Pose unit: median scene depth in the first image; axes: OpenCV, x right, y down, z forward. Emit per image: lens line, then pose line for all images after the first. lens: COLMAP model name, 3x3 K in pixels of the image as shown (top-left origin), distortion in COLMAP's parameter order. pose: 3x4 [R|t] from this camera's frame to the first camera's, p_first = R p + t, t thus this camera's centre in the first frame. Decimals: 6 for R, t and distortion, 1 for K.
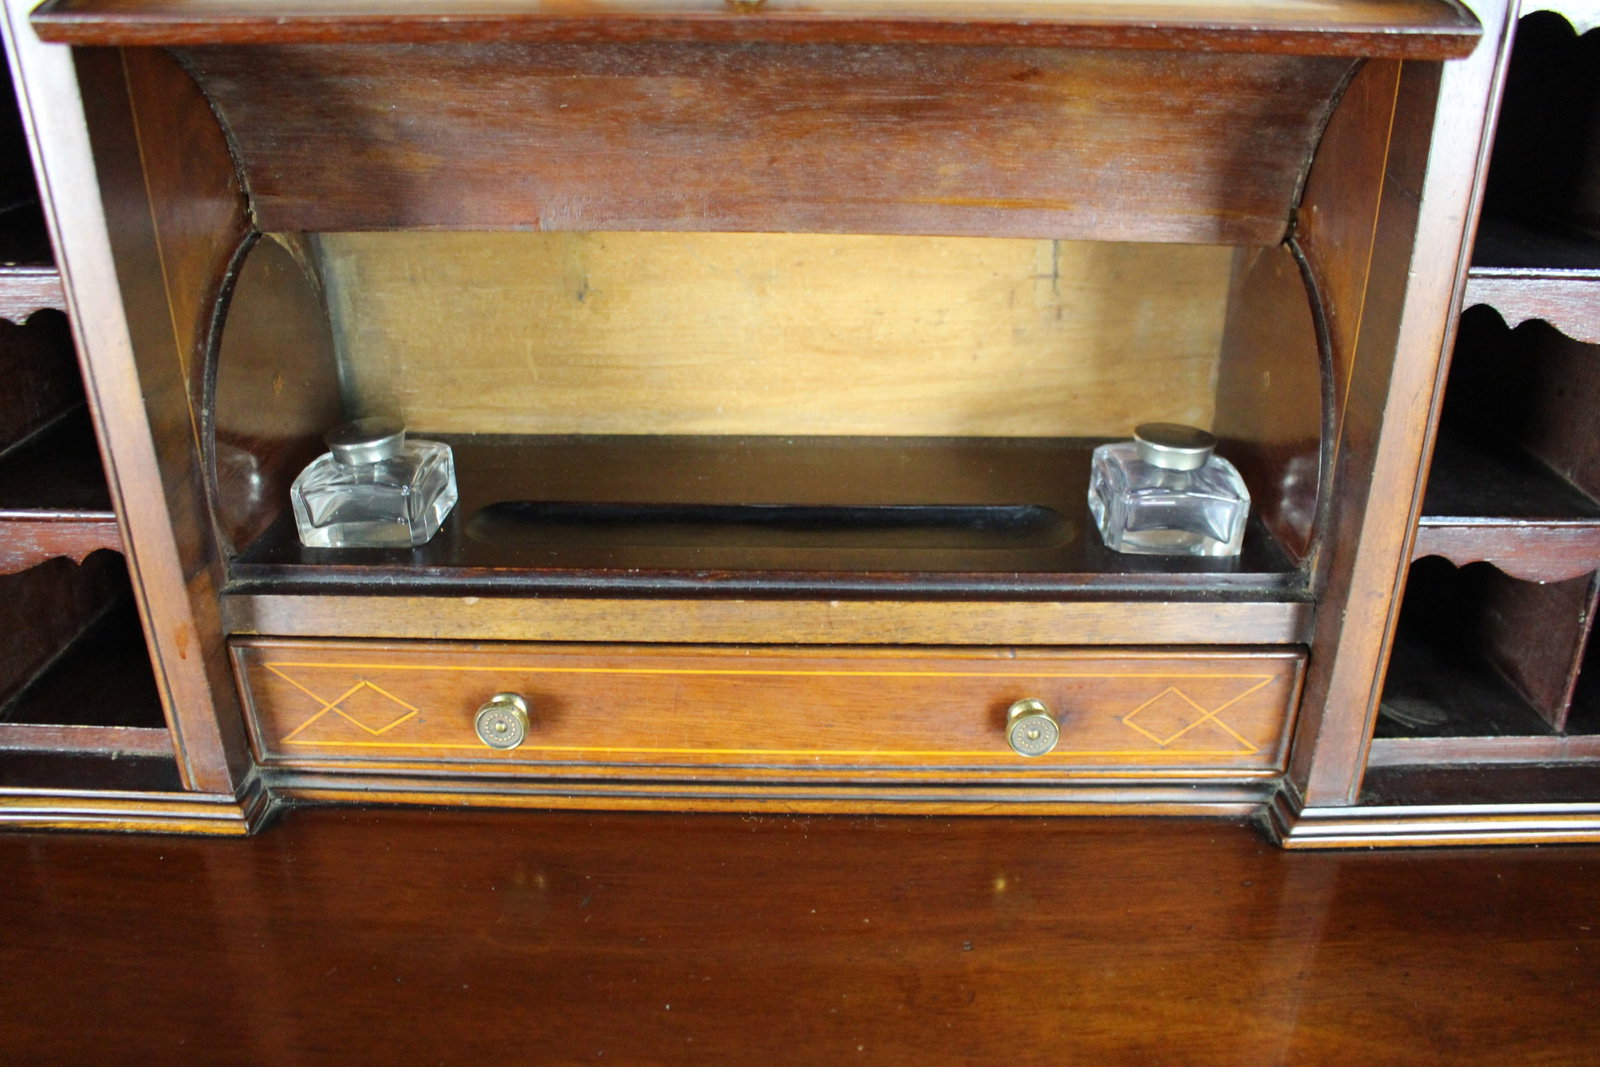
lens RADIAL K [[1333.7, 0, 794.7], [0, 1333.7, 577.4], [0, 0, 1]] dist [-0.165302, 0.127794]
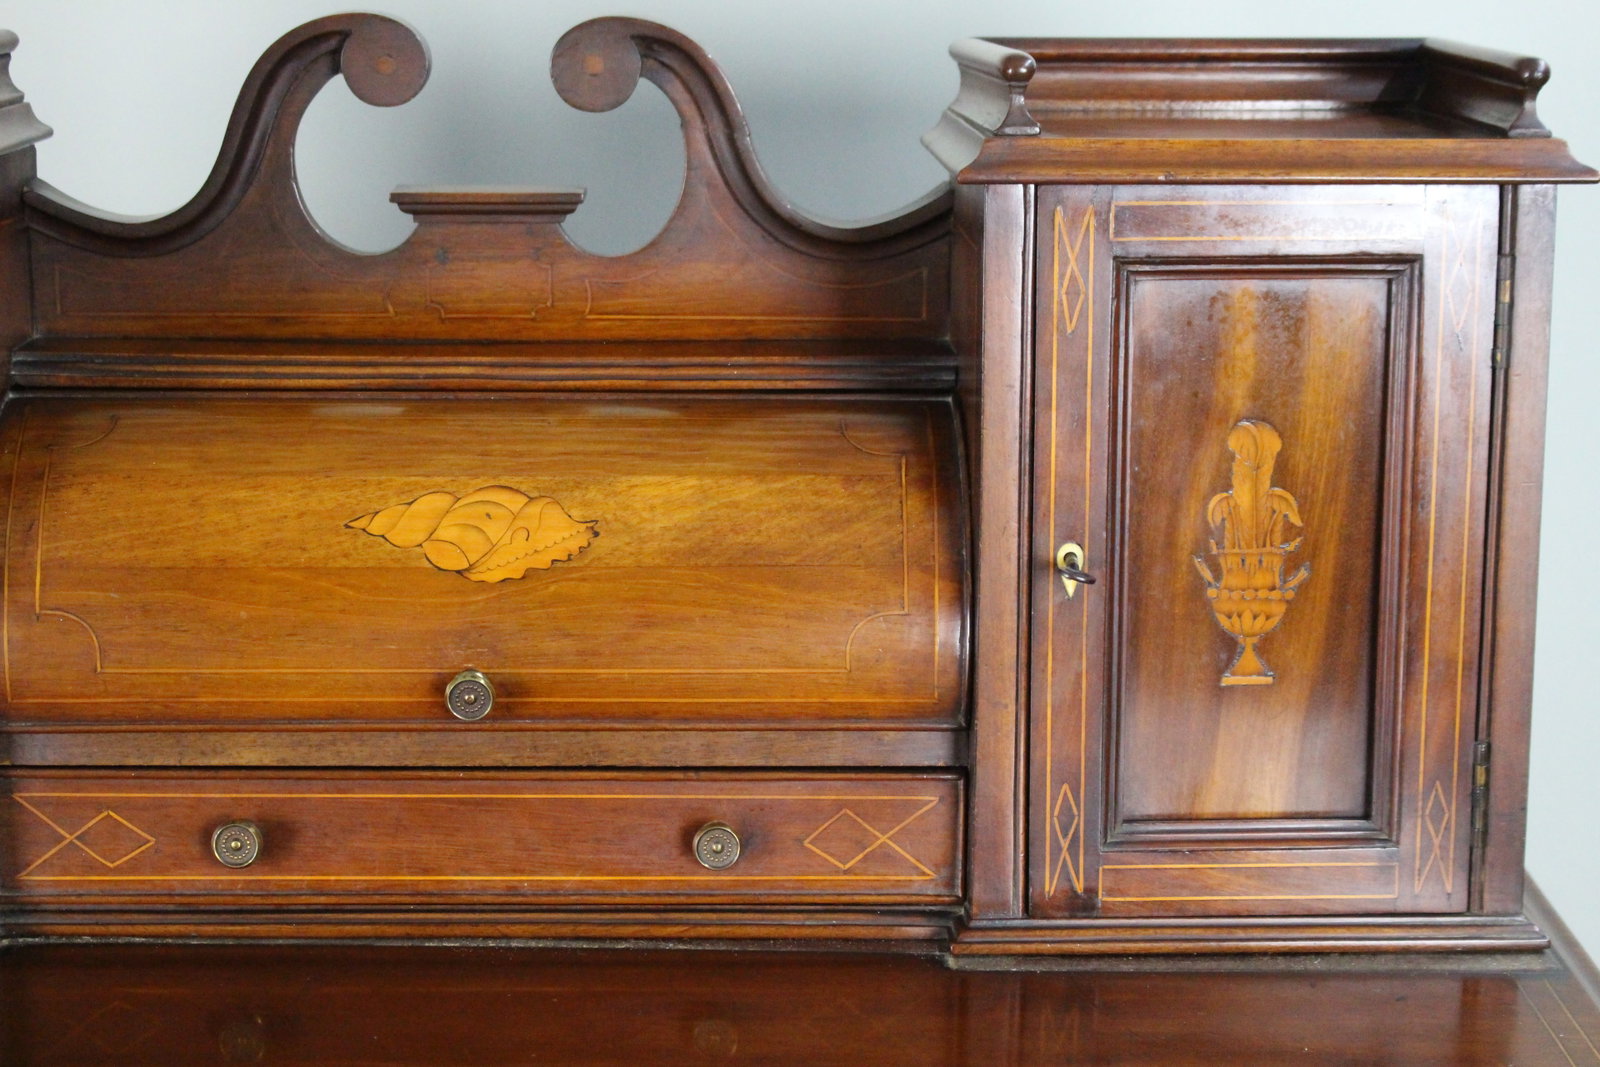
lens RADIAL K [[3050.3, 0, 808.5], [0, 3050.3, 540.1], [0, 0, 1]] dist [-0.027380, 0.253596]
pose [[0.998738, -0.001399, 0.050197, 0.125158], [0.013567, 0.969956, -0.242901, 0.479910], [-0.048349, 0.243275, 0.968752, -1.521938]]
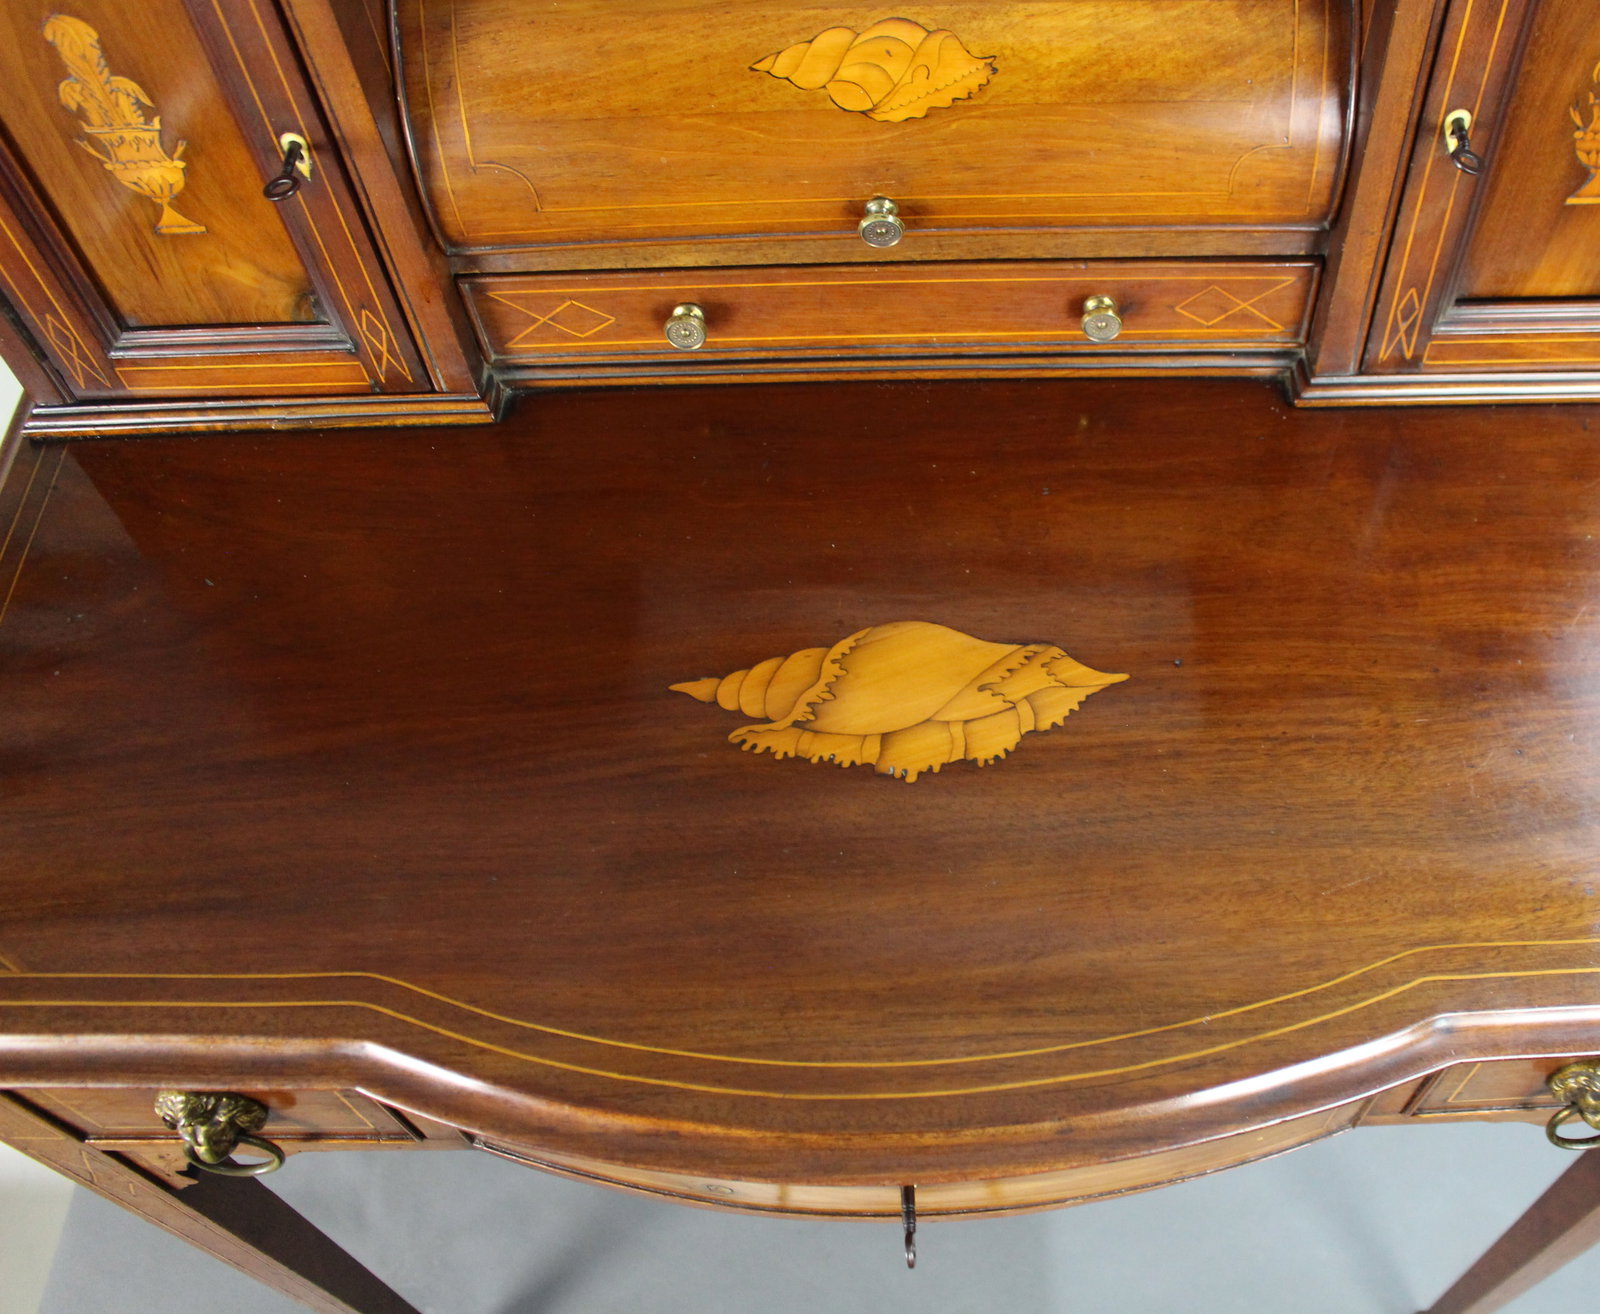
lens RADIAL K [[1610.9, 0, 996.3], [0, 1610.9, 655.3], [0, 0, 1]] dist [-0.157213, 0.123963]
pose [[0.999223, -0.032781, 0.021882, 0.032855], [0.016754, 0.855805, 0.517026, -0.402213], [-0.035675, -0.516258, 0.855690, -0.475880]]
